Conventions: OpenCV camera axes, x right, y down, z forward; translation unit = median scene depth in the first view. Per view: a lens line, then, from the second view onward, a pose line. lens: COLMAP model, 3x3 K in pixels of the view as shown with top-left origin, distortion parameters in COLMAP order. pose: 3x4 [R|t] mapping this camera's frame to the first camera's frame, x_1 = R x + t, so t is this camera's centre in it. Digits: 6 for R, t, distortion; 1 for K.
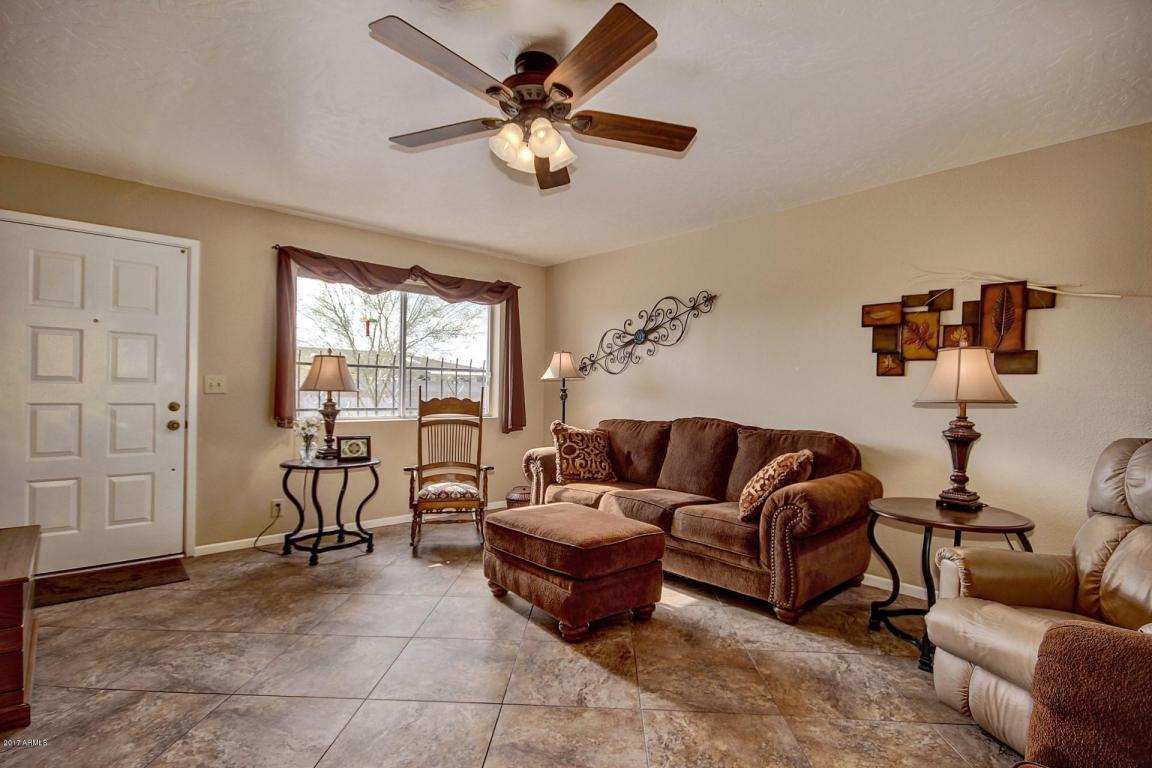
lens RADIAL K [[536.5, 0, 574.1], [0, 536.5, 392.2], [0, 0, 1]] dist [-0.000846, -0.001929]
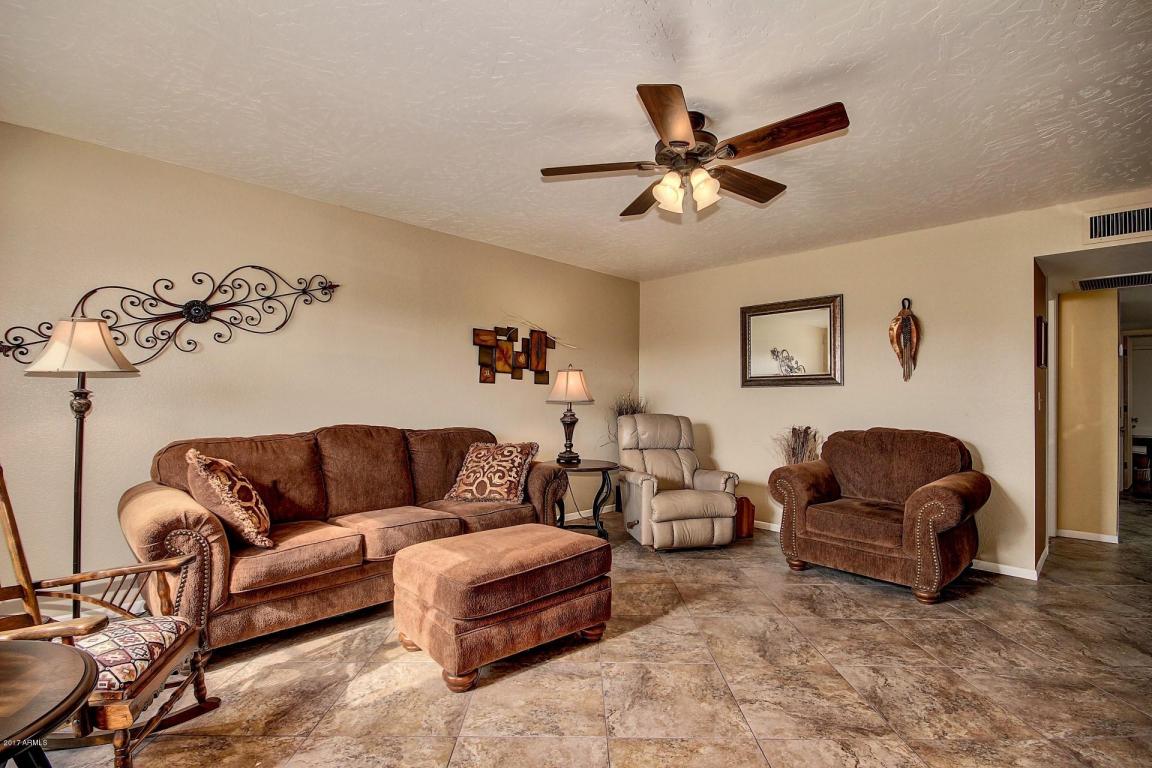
lens RADIAL K [[536.5, 0, 567.3], [0, 536.5, 390.1], [0, 0, 1]] dist [-0.000846, -0.001929]
pose [[-0.025454, -0.004431, 0.999666, -0.804067], [-0.006335, 0.999971, 0.004271, -0.019236], [-0.999656, -0.006225, -0.025481, 0.834555]]
